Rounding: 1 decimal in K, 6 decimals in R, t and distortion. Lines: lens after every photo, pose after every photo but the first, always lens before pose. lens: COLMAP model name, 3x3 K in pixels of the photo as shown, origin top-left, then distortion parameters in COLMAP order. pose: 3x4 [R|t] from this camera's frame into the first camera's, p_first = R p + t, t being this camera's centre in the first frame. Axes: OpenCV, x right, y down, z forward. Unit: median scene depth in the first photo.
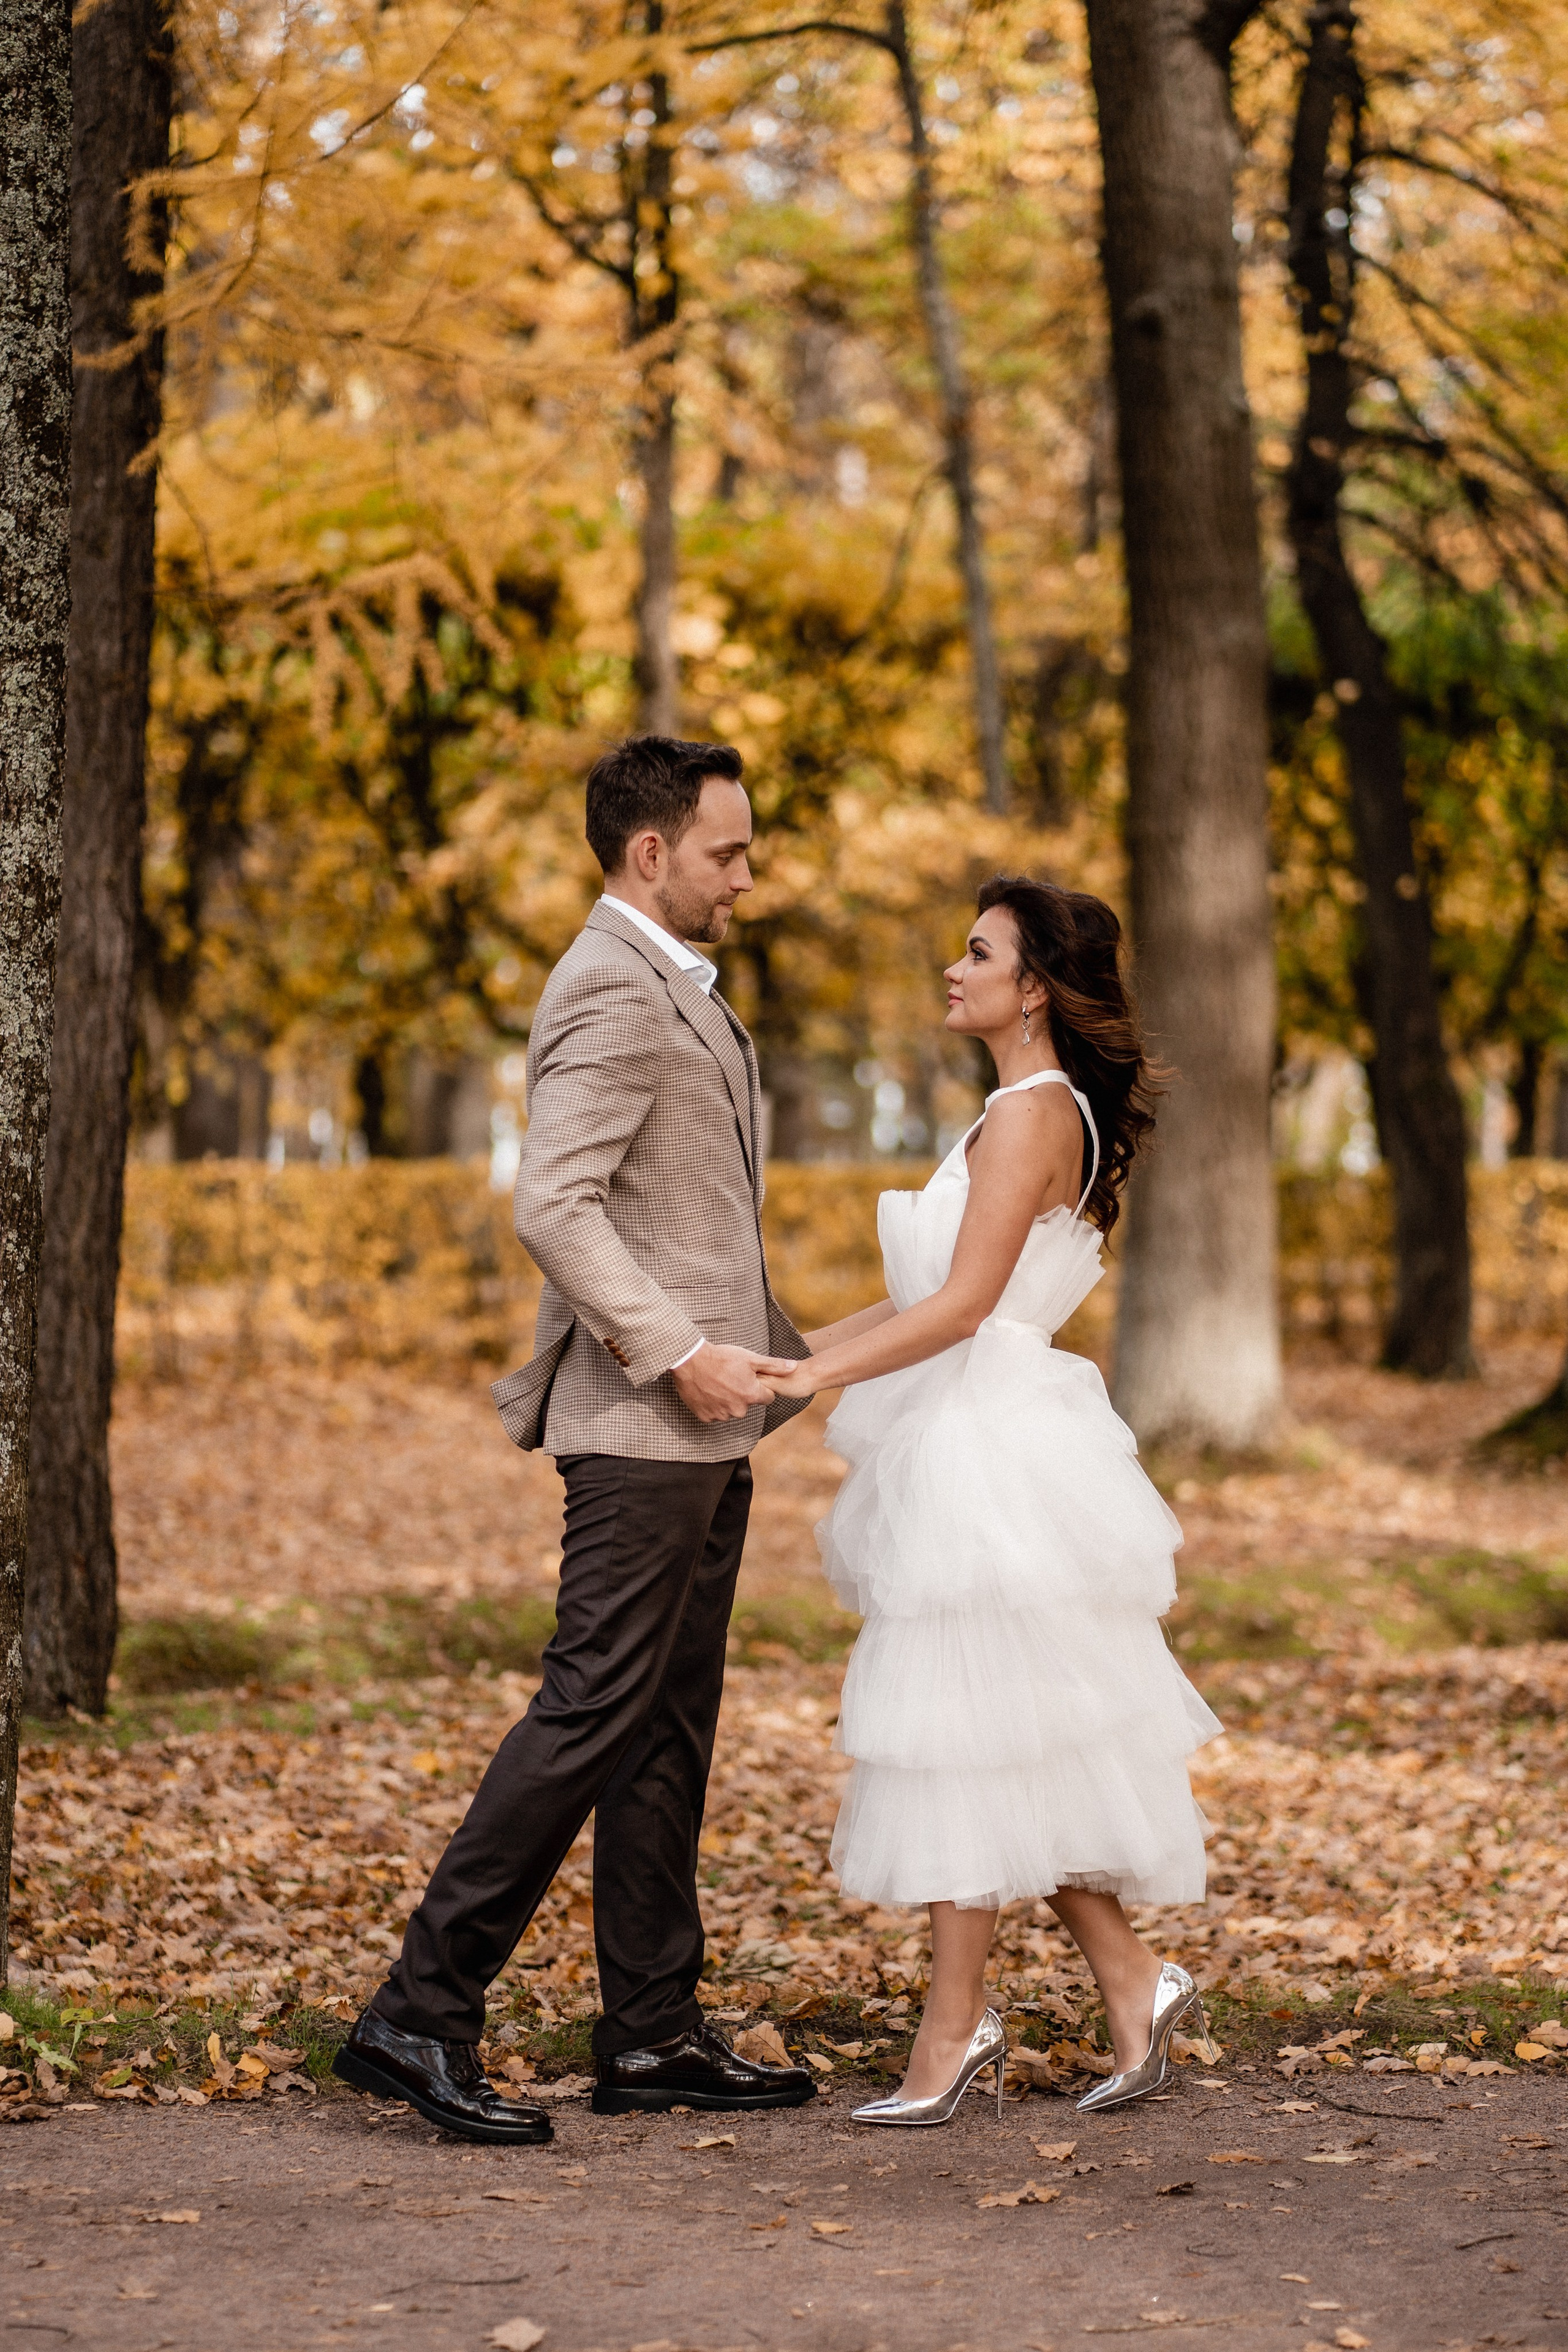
lens RADIAL K [[5772.4, 0, 784.0], [0, 5772.4, 1176.0], [0, 0, 1]] dist [-0.019891, -0.273372]
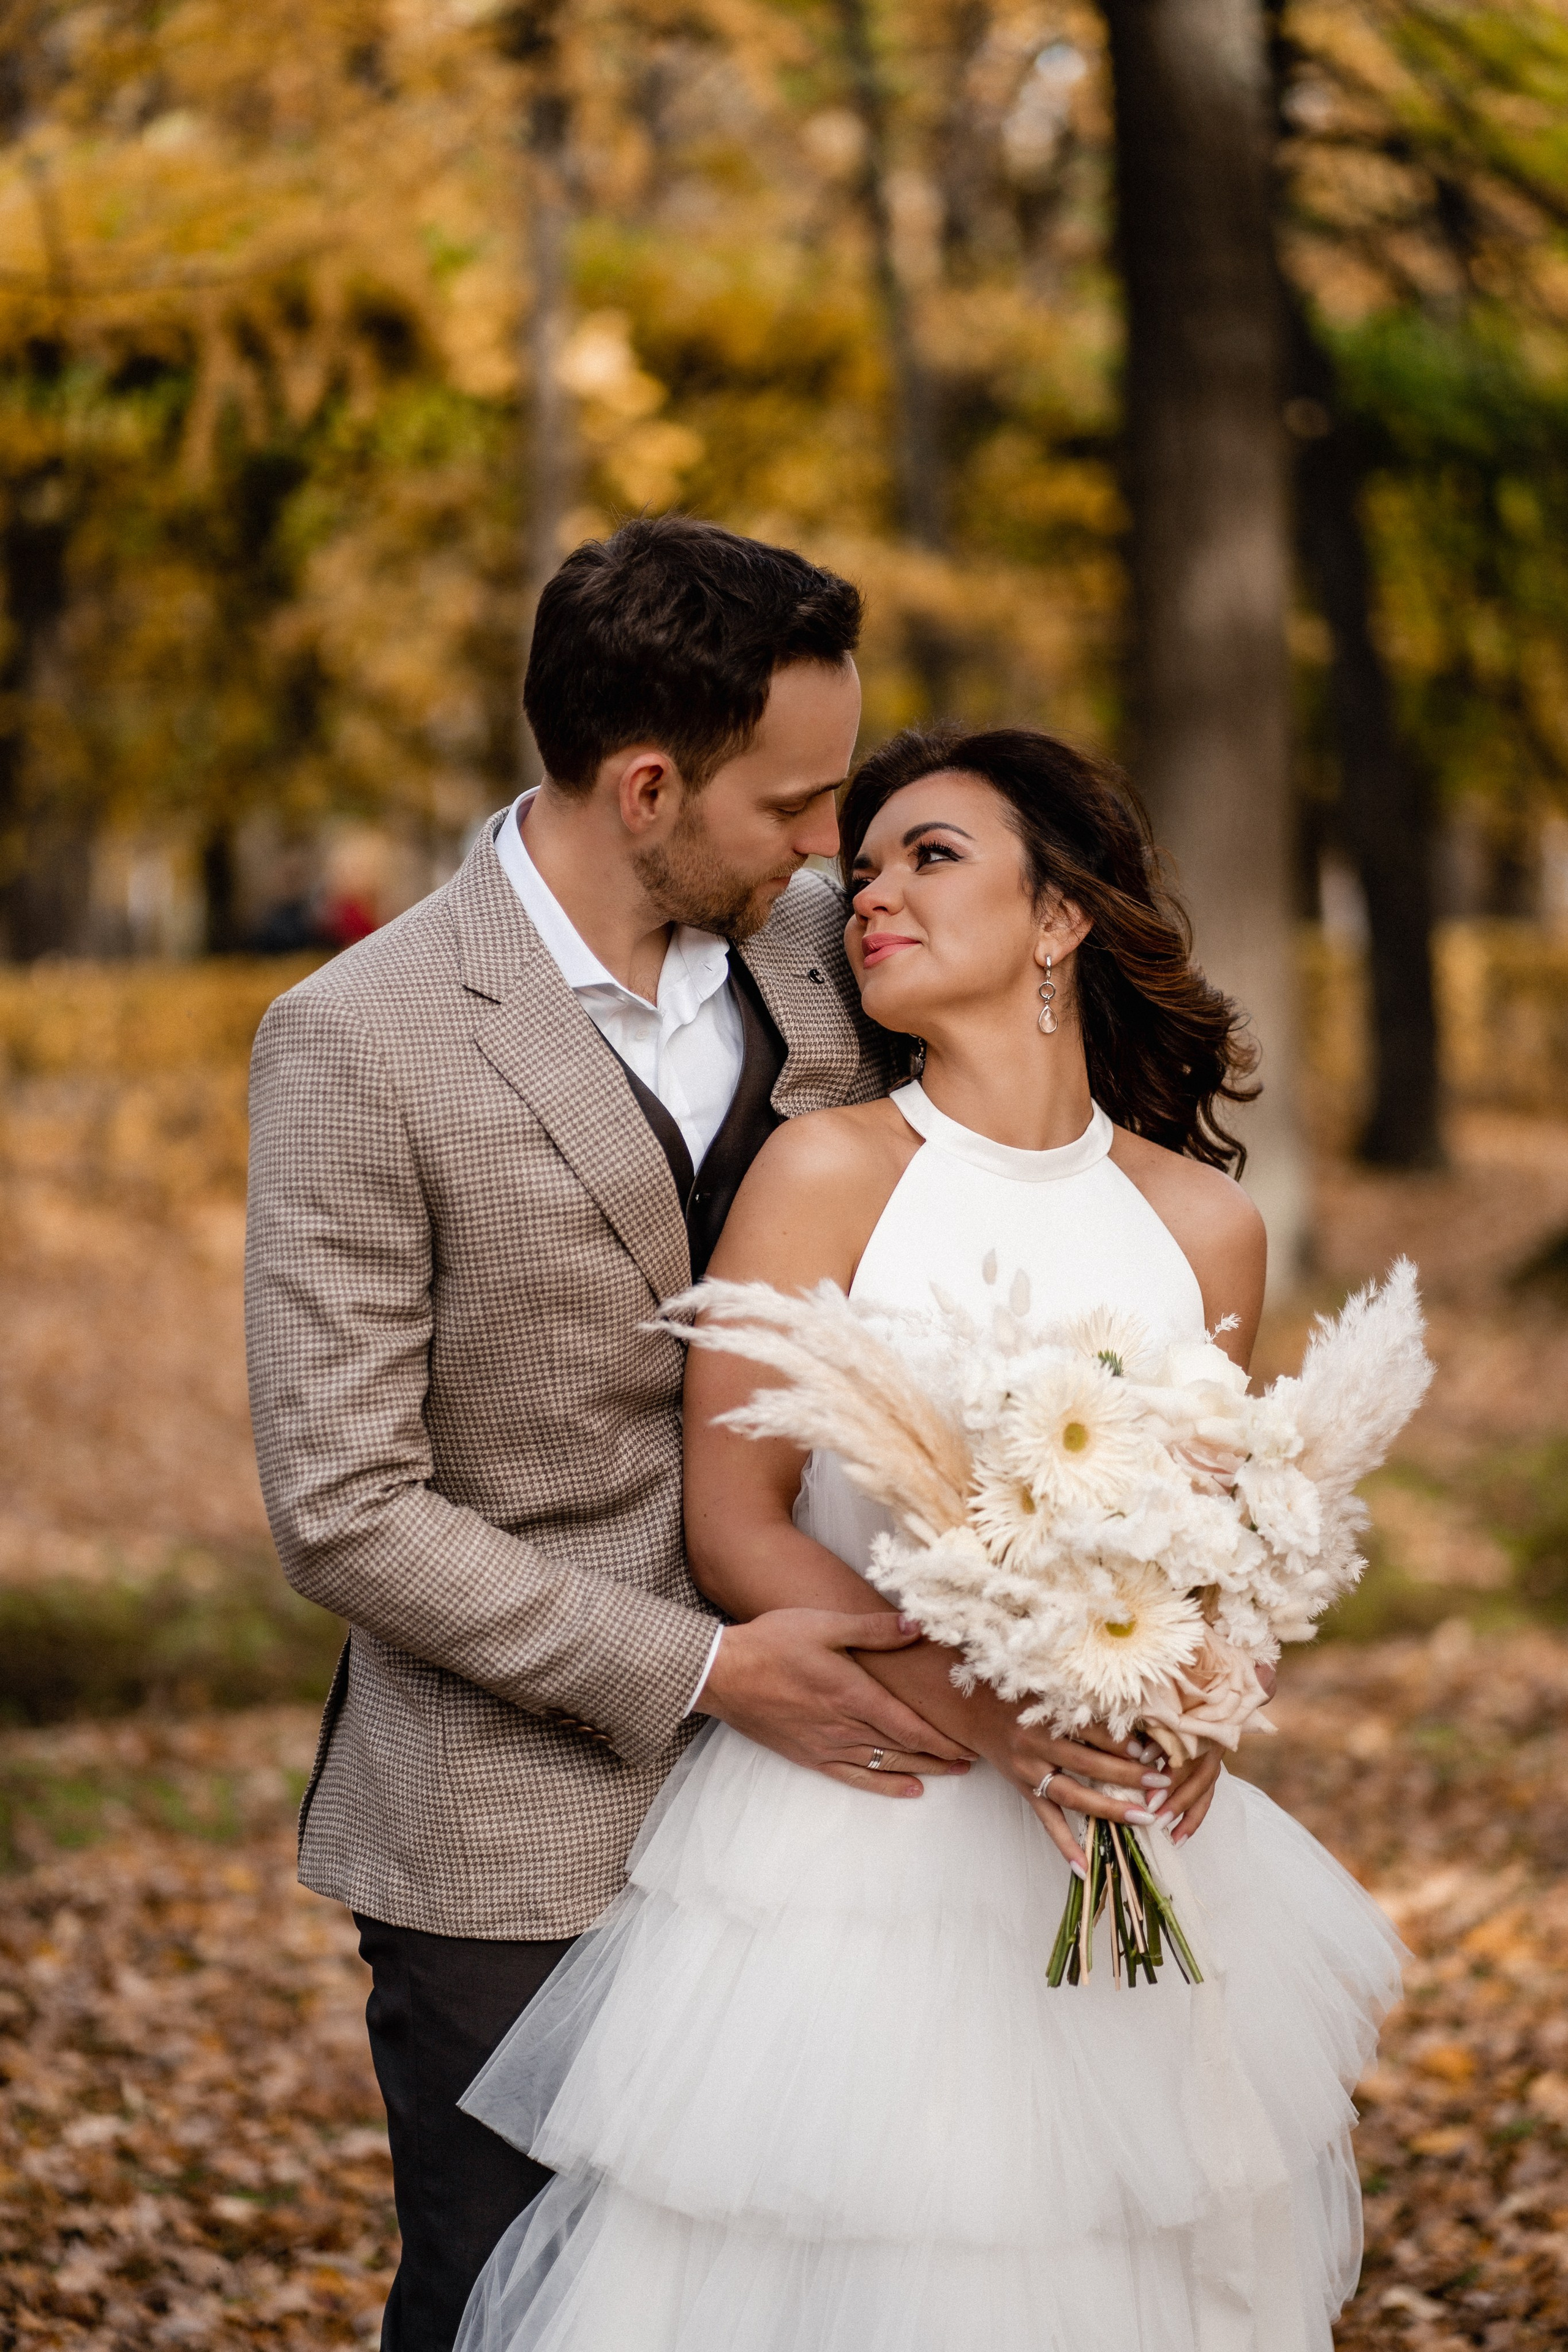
lens RADIAL K [[5772.4, 0, 784.0], [0, 5772.4, 1176.0], [0, 0, 1]] dist [-0.019891, -0.273372]
pose [[0.999373, -0.019785, 0.029375, -0.018820], [0.018499, 0.998886, 0.043409, -0.010863], [-0.030201, -0.042839, 0.998625, 0.158353]]
